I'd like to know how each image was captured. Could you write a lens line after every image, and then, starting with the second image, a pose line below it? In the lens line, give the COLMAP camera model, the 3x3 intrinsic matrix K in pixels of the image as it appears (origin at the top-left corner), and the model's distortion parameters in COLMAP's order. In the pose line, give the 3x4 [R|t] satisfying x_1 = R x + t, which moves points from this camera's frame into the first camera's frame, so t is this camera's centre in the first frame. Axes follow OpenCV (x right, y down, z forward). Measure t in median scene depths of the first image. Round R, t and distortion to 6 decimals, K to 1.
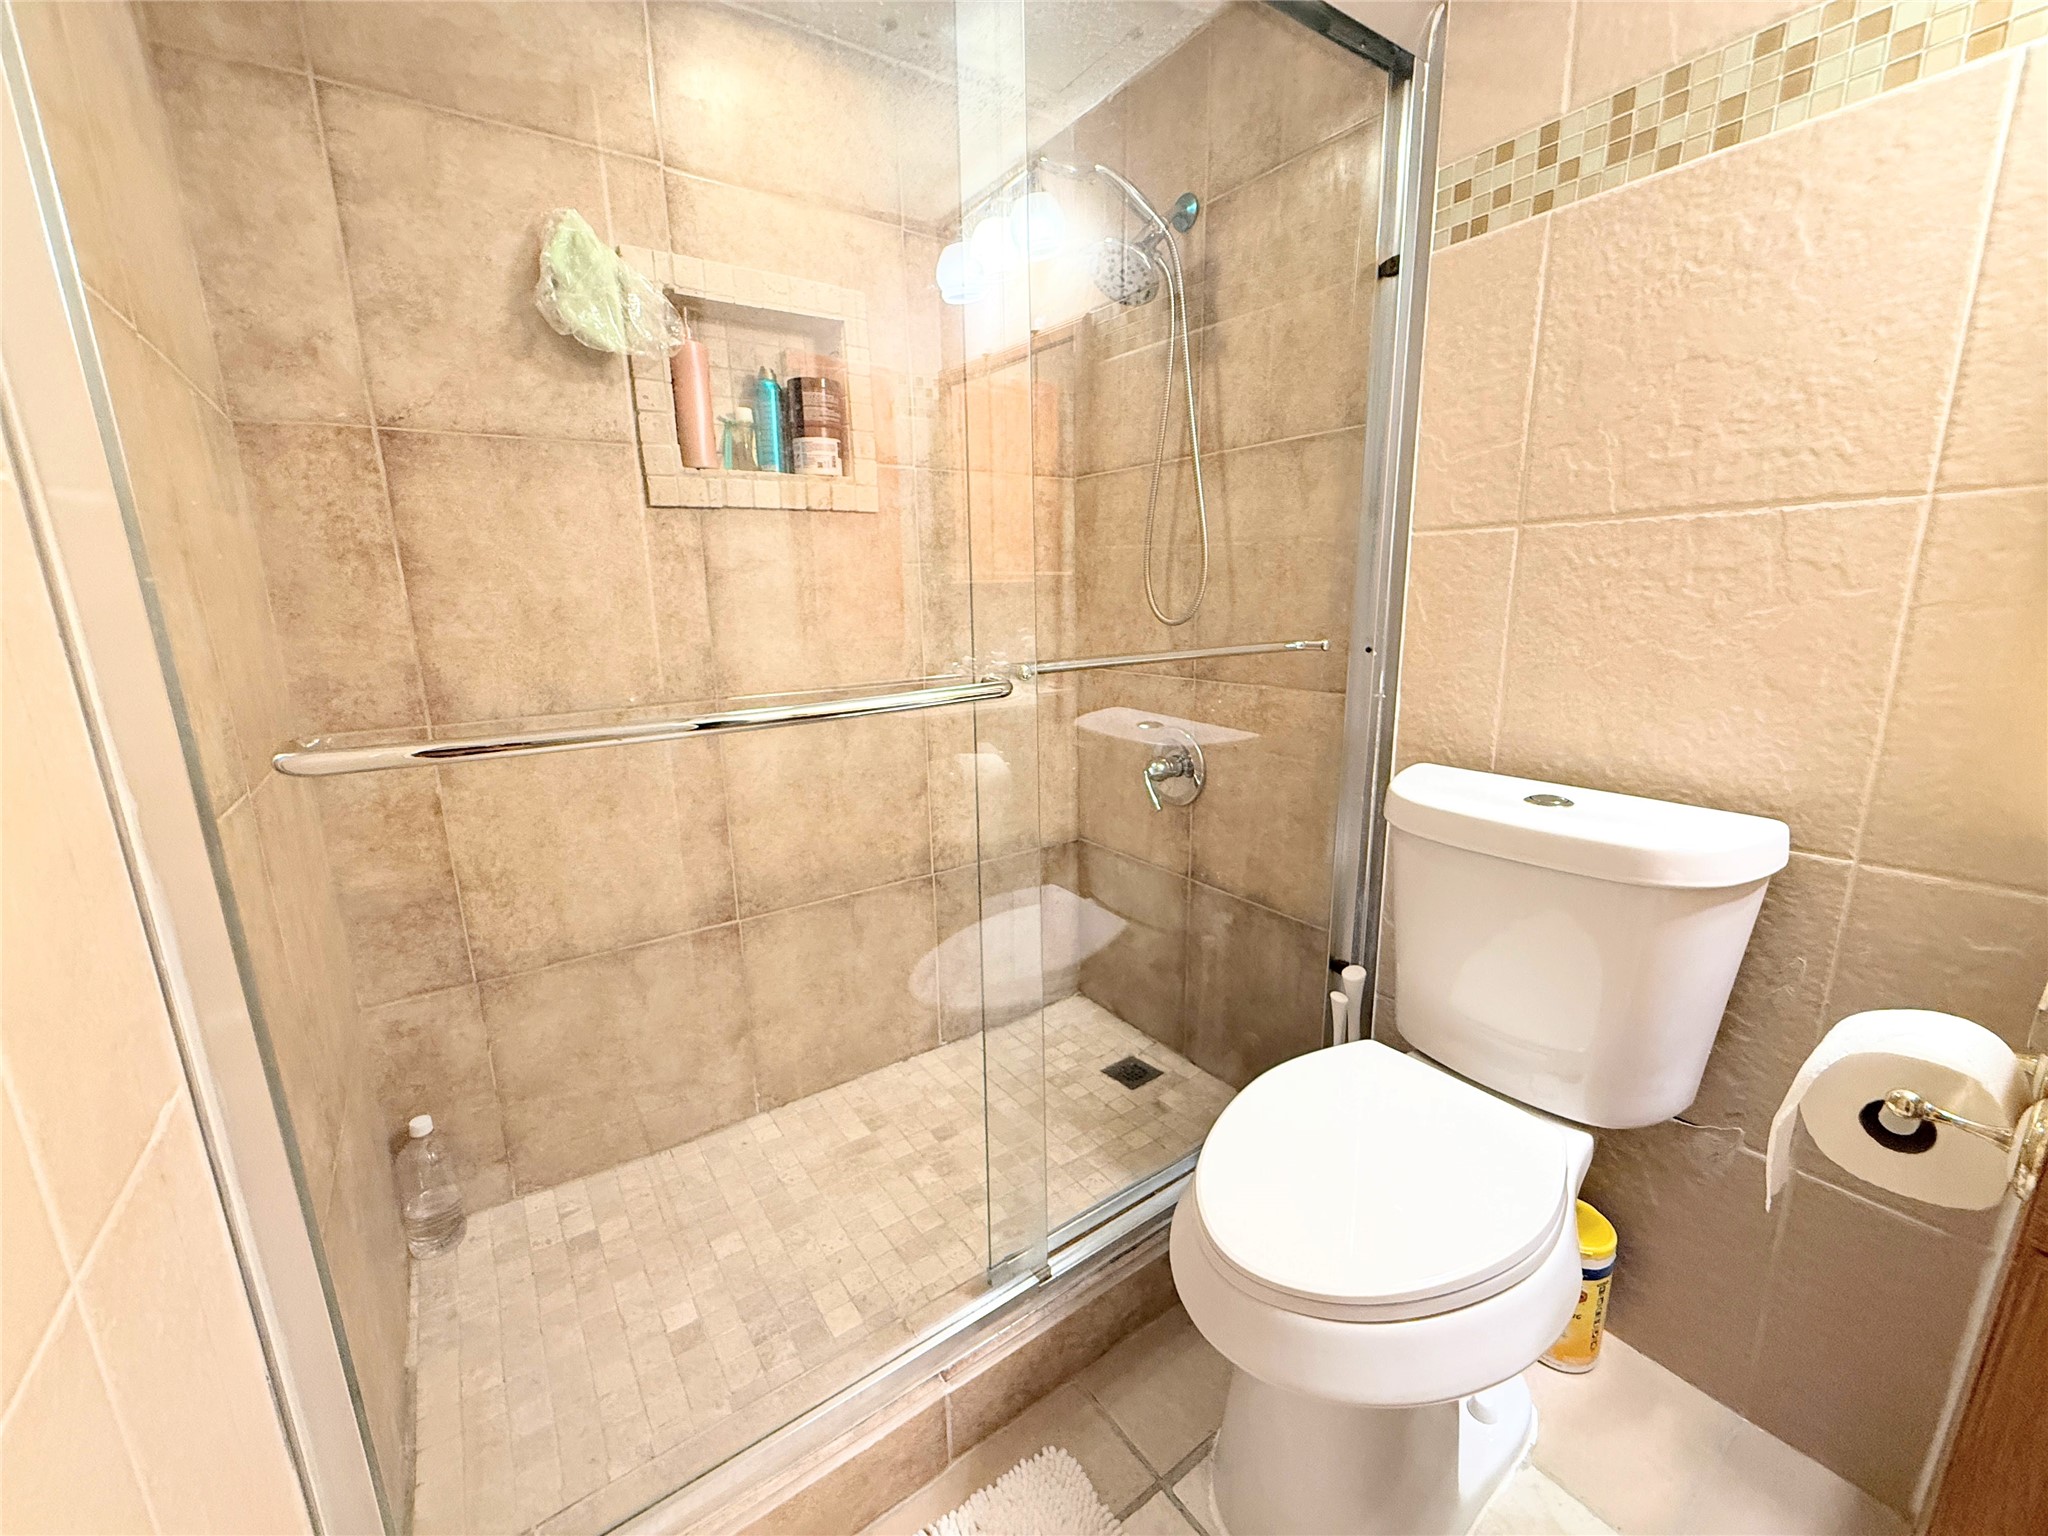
lens RADIAL K [[818.4, 0, 1018.2], [0, 818.4, 767.0], [0, 0, 1]] dist [0.001376, -0.000288]
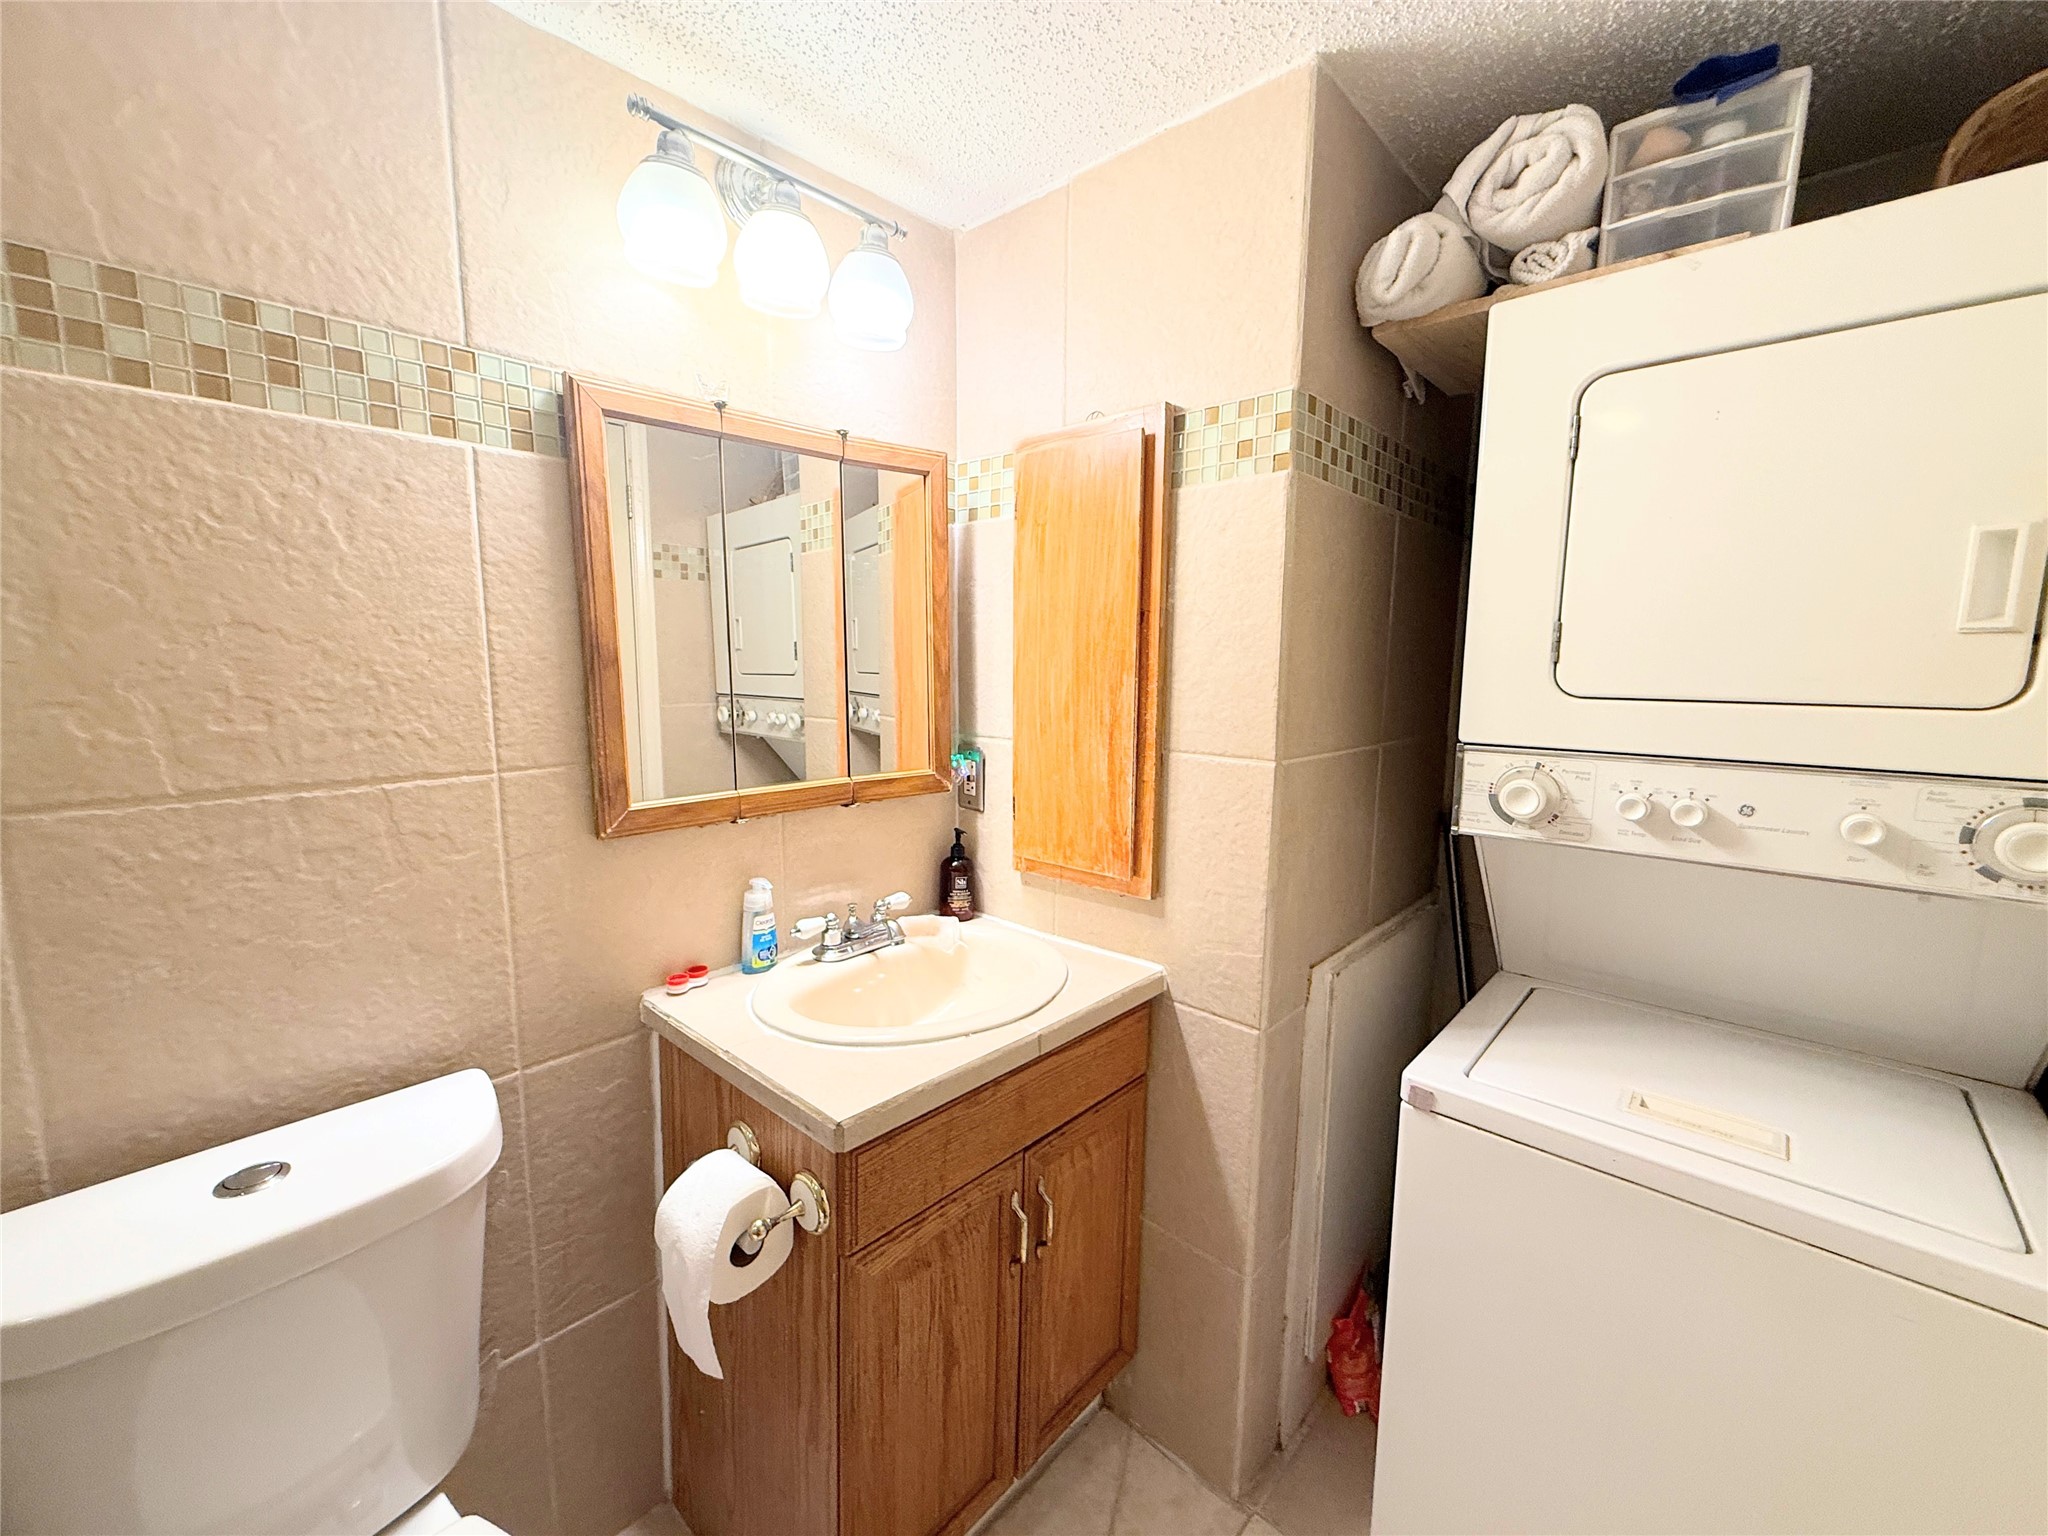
lens RADIAL K [[818.4, 0, 1018.2], [0, 818.4, 767.0], [0, 0, 1]] dist [0.001376, -0.000288]
pose [[-0.204127, -0.107846, 0.972986, -0.207046], [0.206910, 0.966706, 0.150559, -0.325887], [-0.956828, 0.232053, -0.175016, 0.417312]]
